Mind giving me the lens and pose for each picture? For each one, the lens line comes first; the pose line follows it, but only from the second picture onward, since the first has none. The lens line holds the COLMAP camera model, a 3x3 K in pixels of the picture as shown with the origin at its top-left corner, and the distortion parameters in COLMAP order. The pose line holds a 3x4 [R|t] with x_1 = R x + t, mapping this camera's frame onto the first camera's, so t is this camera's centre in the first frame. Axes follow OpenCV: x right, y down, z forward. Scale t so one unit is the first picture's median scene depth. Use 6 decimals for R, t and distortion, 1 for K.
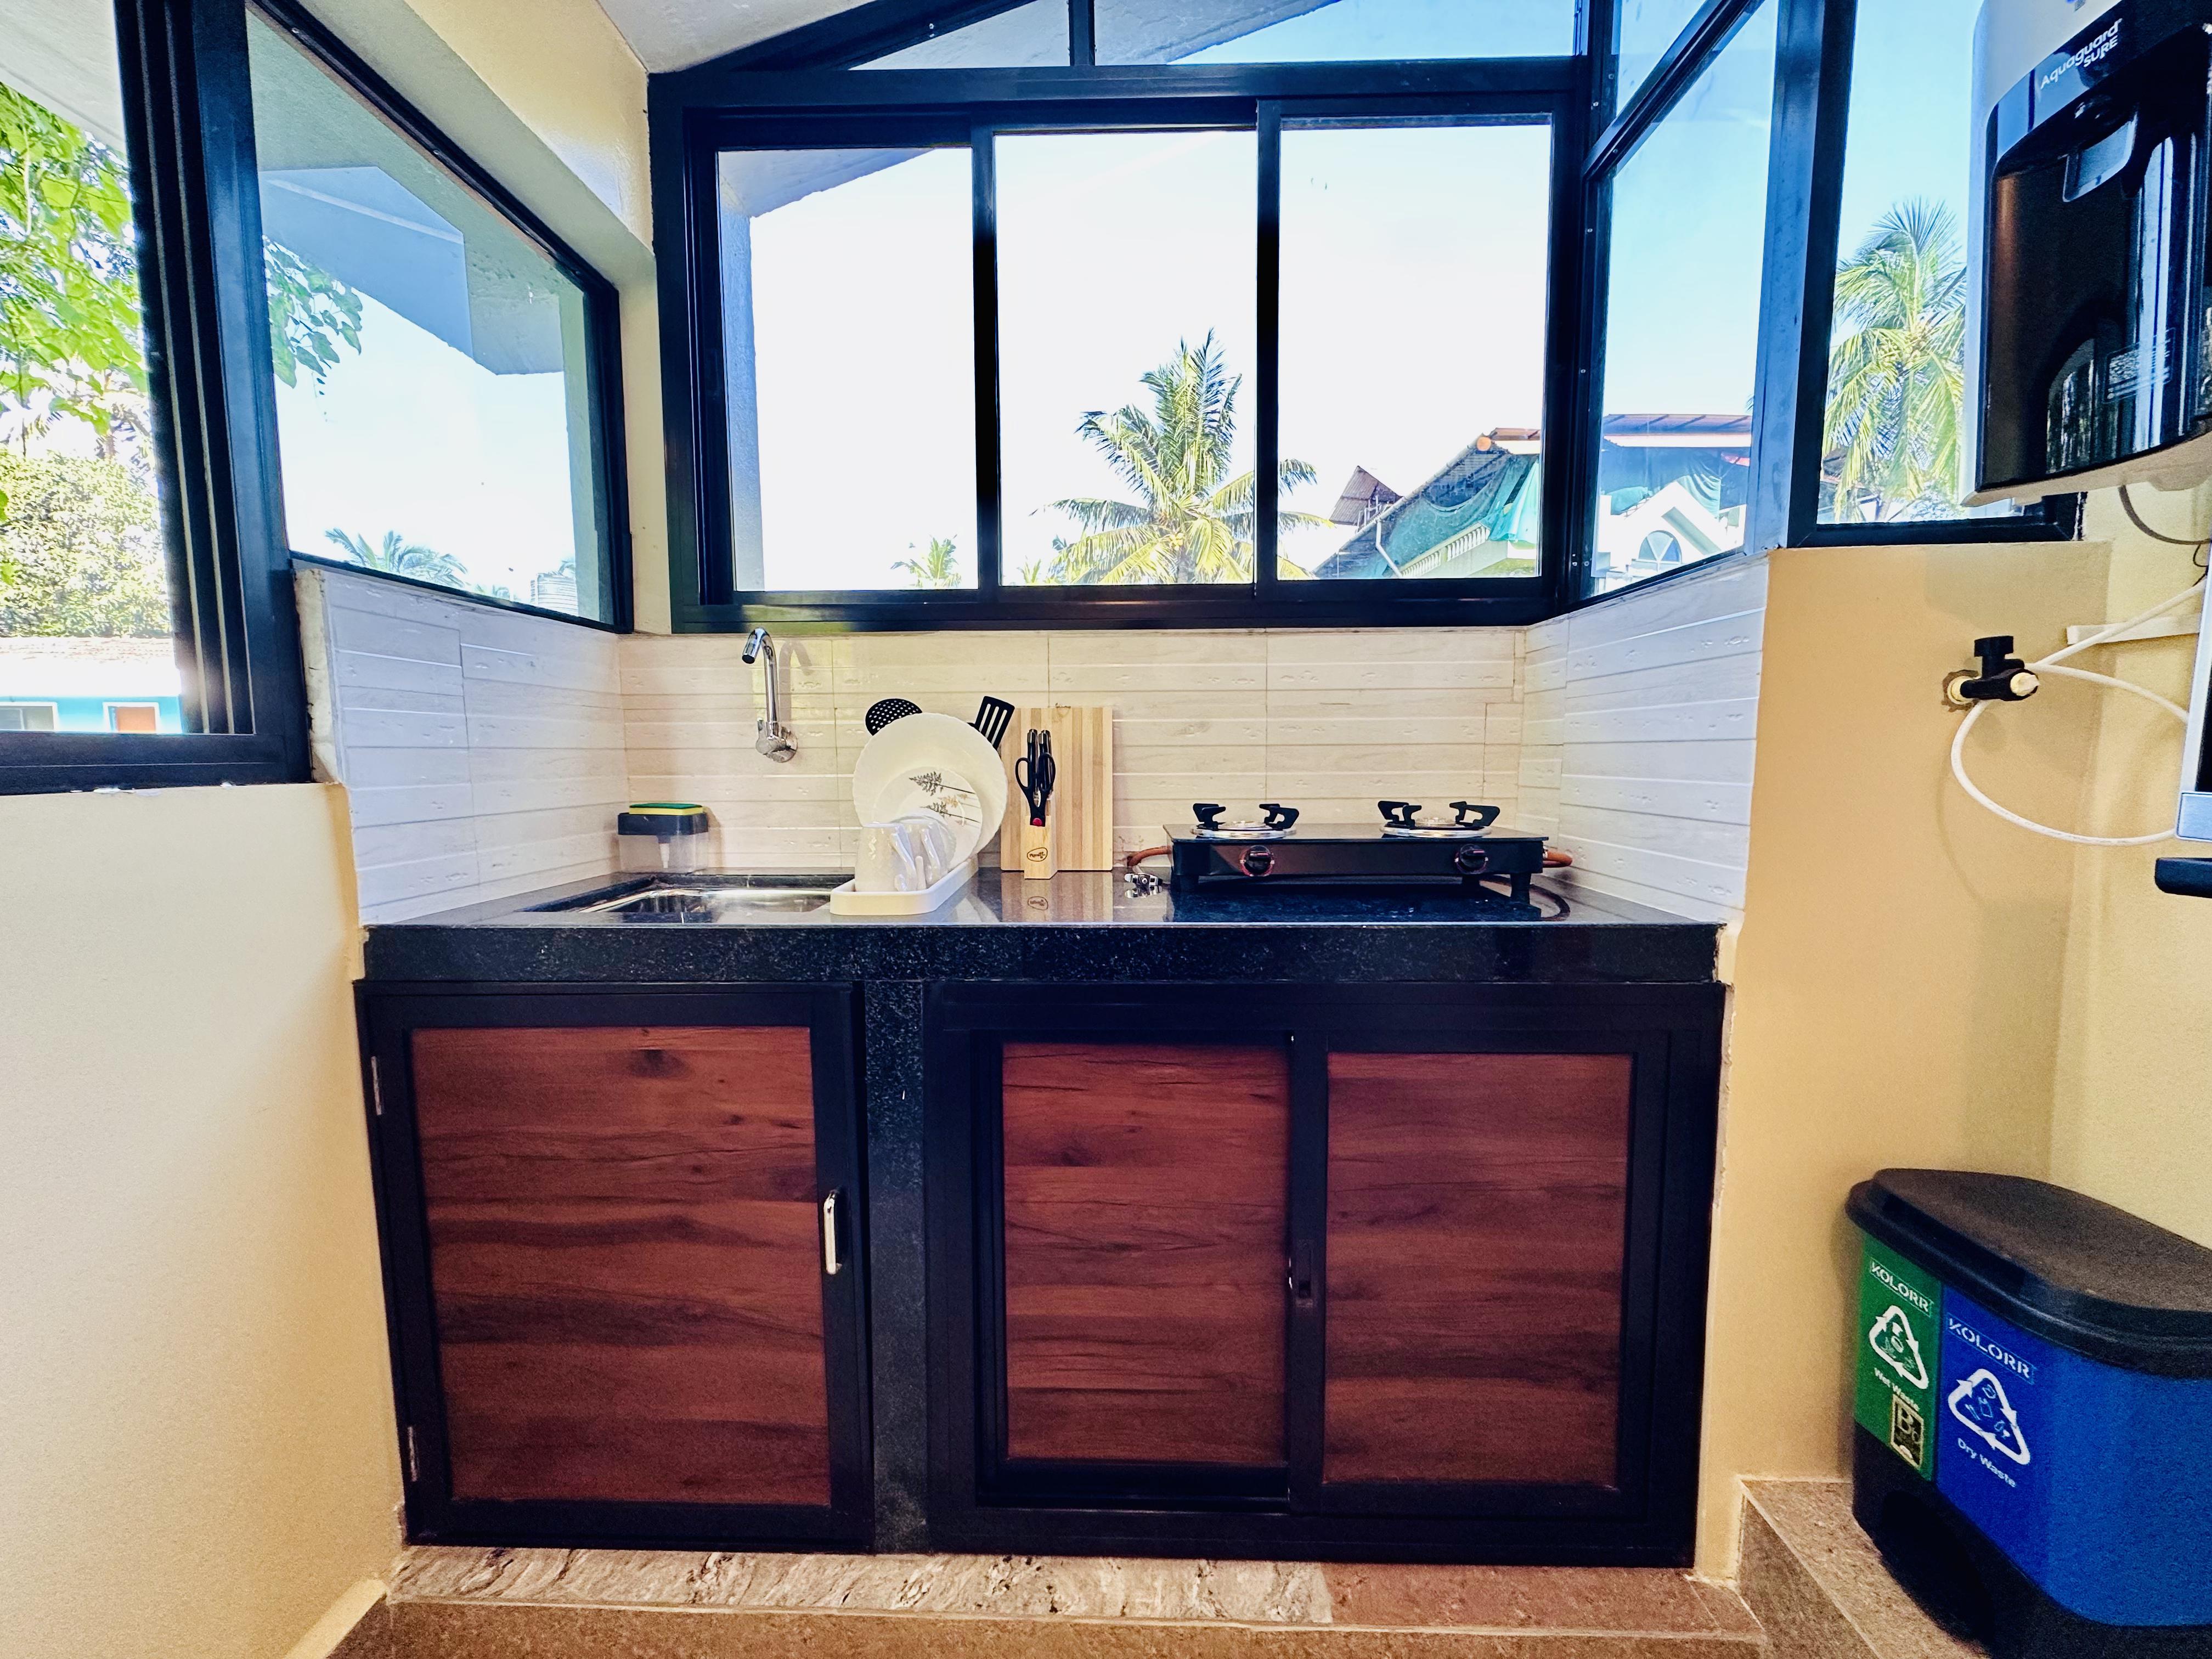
lens RADIAL K [[871.6, 0, 1106.0], [0, 871.6, 829.5], [0, 0, 1]] dist [0.000737, -0.000212]
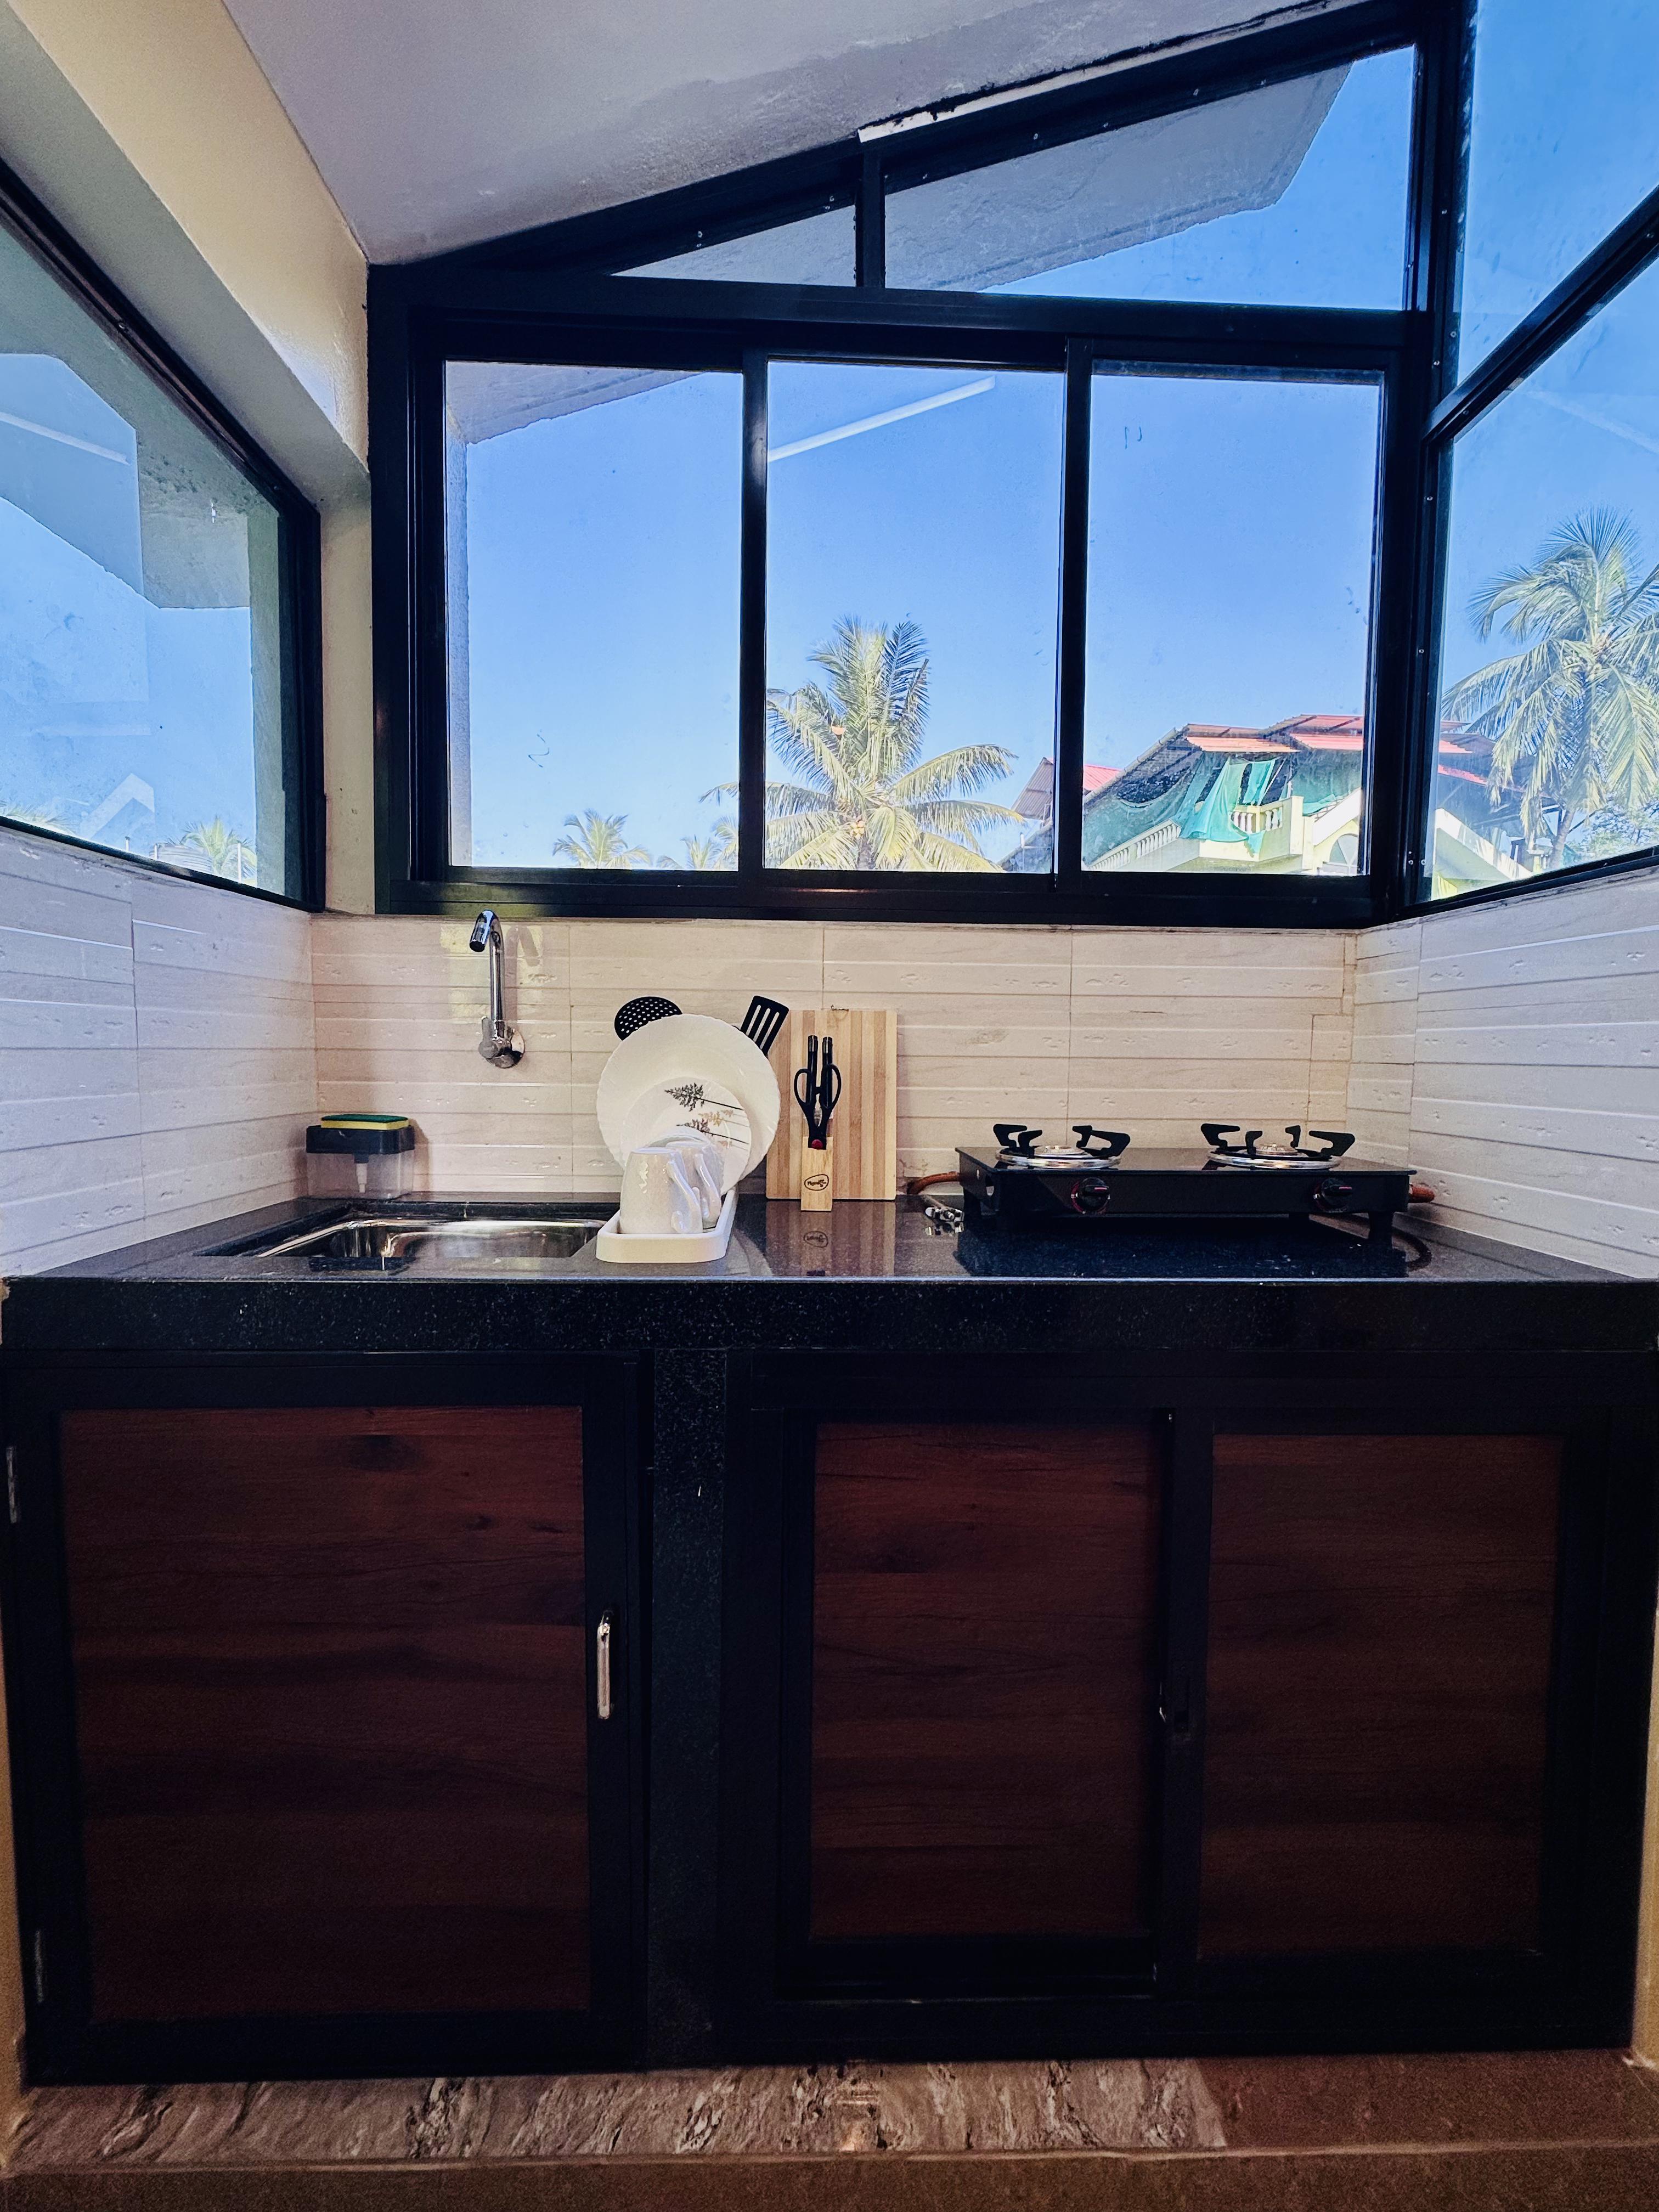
lens RADIAL K [[924.3, 0, 829.5], [0, 924.3, 1106.0], [0, 0, 1]] dist [0.000321, 0.000939]
pose [[0.998202, 0.013283, 0.058450, -0.128388], [-0.011678, 0.999548, -0.027717, -0.022348], [-0.058792, 0.026985, 0.997905, 0.100030]]
